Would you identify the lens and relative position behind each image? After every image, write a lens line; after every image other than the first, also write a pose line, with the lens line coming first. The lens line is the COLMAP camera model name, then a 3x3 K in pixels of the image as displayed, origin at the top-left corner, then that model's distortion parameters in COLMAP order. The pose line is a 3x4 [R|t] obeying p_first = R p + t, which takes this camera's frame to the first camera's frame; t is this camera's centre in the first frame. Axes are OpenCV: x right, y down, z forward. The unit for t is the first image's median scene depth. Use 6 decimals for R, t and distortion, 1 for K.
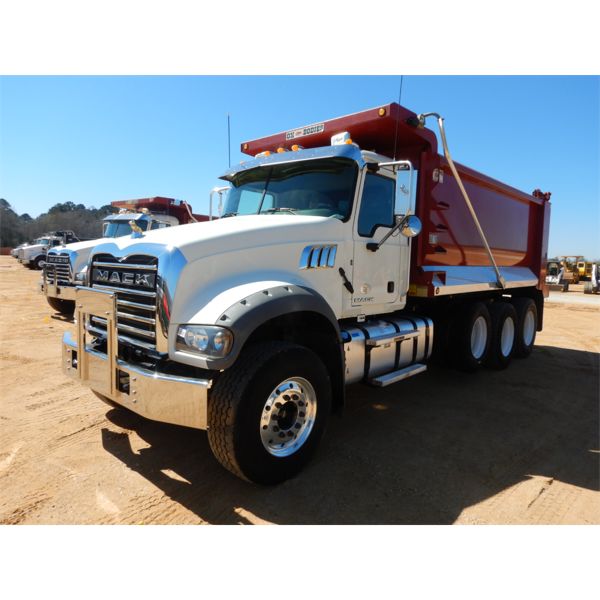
lens RADIAL K [[434.7, 0, 310.5], [0, 434.7, 300.6], [0, 0, 1]] dist [-0.015448, 0.001699]
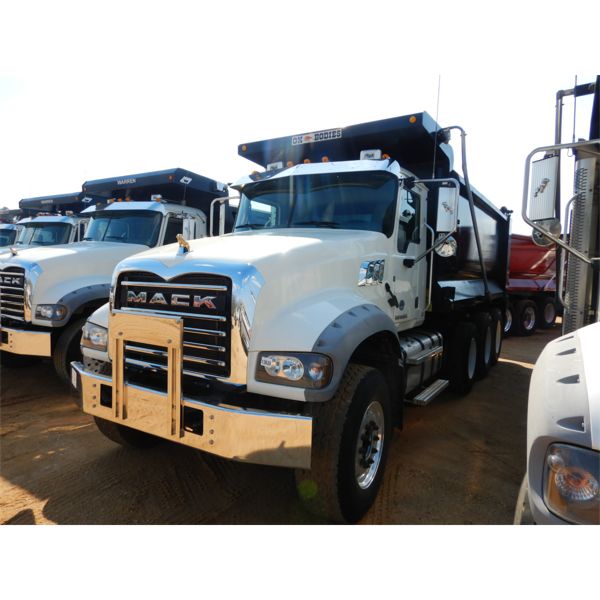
lens RADIAL K [[434.7, 0, 301.7], [0, 434.7, 301.9], [0, 0, 1]] dist [-0.015448, 0.001699]
pose [[0.981713, -0.016683, 0.189635, -0.328569], [0.019852, 0.999693, -0.014824, -0.028620], [-0.189329, 0.018317, 0.981743, 0.087408]]
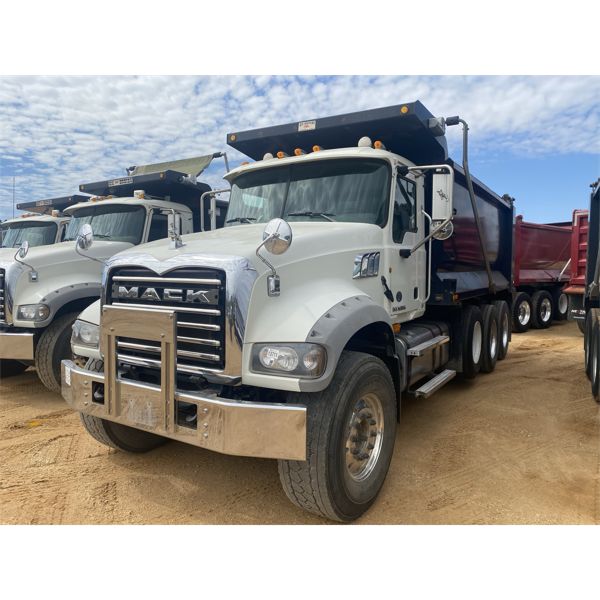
lens RADIAL K [[463.6, 0, 296.8], [0, 463.6, 296.3], [0, 0, 1]] dist [0.026180, -0.035287]
pose [[0.982150, -0.033523, 0.185088, -0.331094], [0.038560, 0.998976, -0.023681, -0.014807], [-0.184105, 0.030396, 0.982437, 0.037096]]
